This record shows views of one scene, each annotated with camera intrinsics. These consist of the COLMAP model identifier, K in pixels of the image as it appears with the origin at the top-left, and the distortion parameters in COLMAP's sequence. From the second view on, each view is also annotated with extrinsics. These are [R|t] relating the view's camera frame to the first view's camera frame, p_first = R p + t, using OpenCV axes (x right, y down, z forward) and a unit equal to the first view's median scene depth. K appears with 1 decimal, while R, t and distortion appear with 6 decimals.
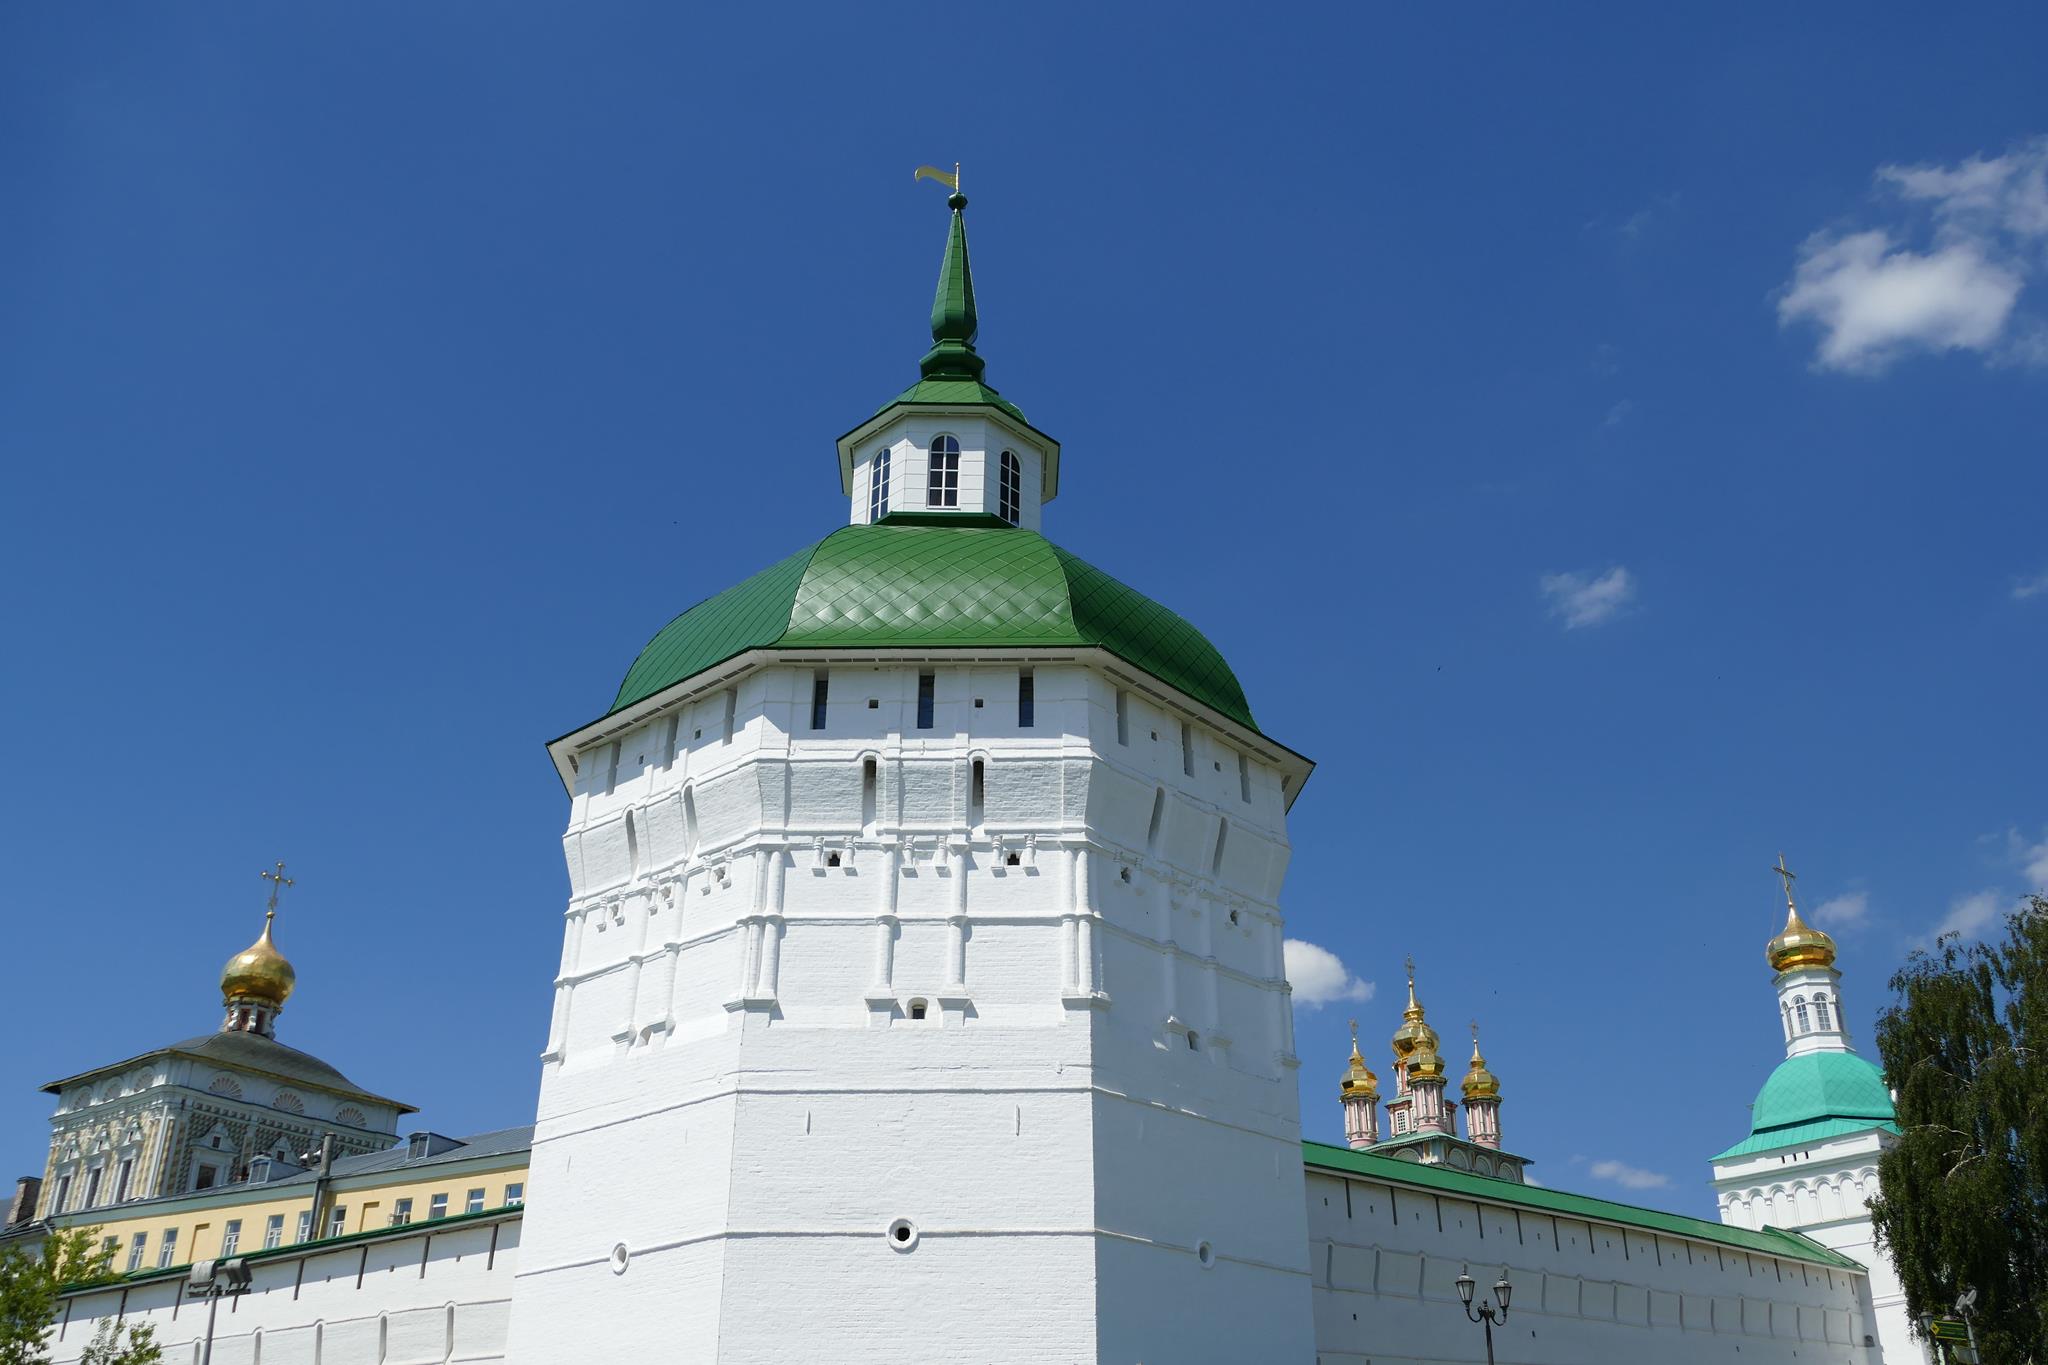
lens RADIAL K [[1886.0, 0, 1024.0], [0, 1886.0, 682.5], [0, 0, 1]] dist [-0.015087, 0.002744]
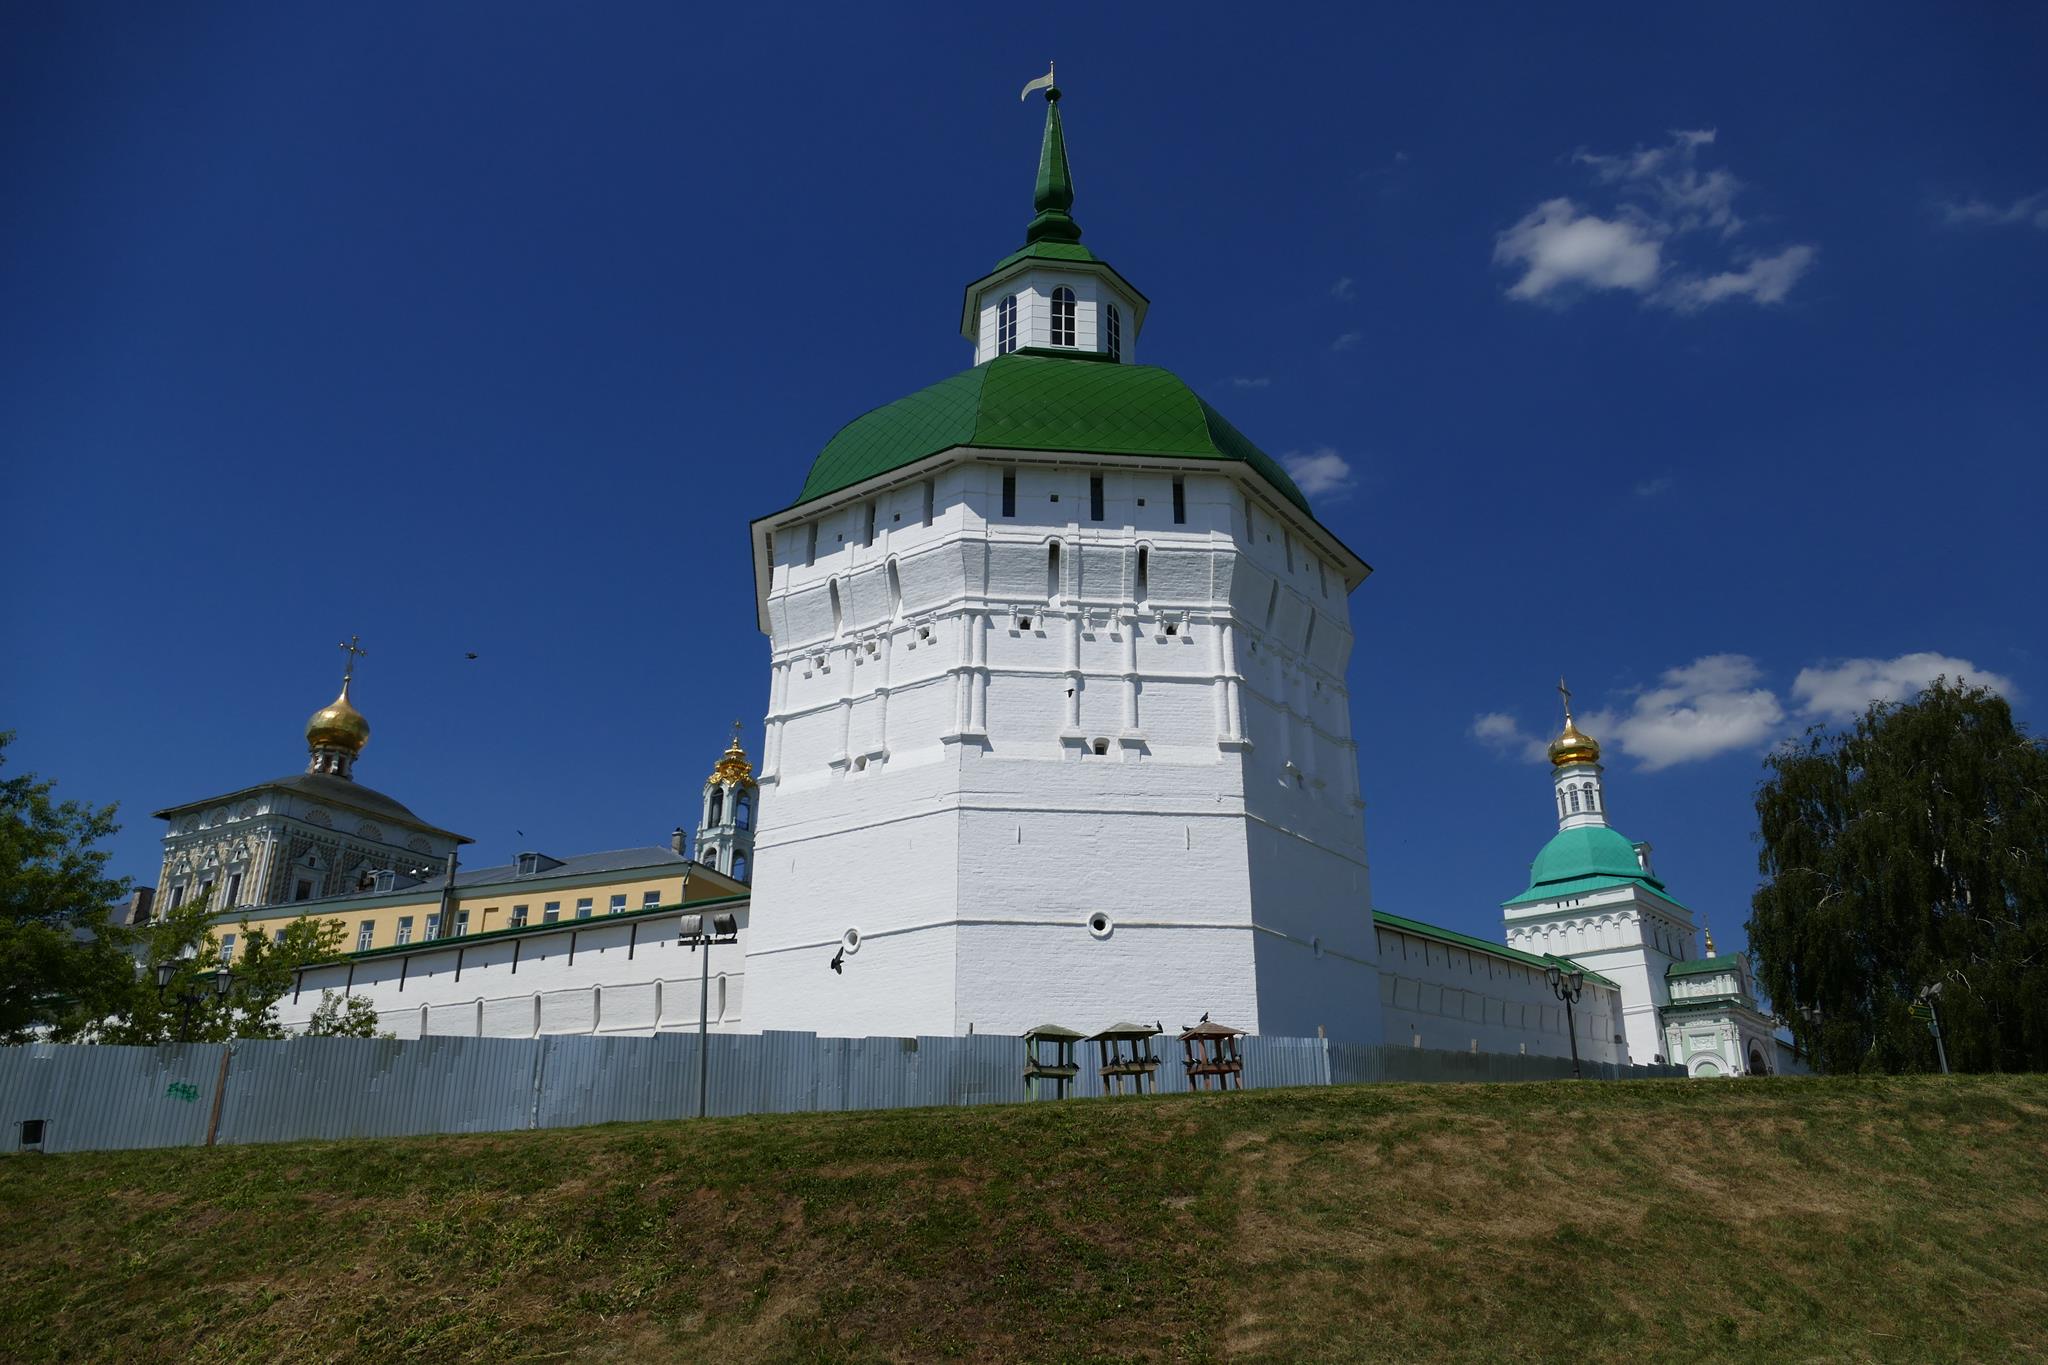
lens RADIAL K [[1478.1, 0, 1032.8], [0, 1478.1, 675.4], [0, 0, 1]] dist [-0.005503, -0.002382]
pose [[0.993502, 0.040241, 0.106463, -0.152529], [-0.050023, 0.994605, 0.090875, 0.031236], [-0.102232, -0.095610, 0.990155, 0.043138]]
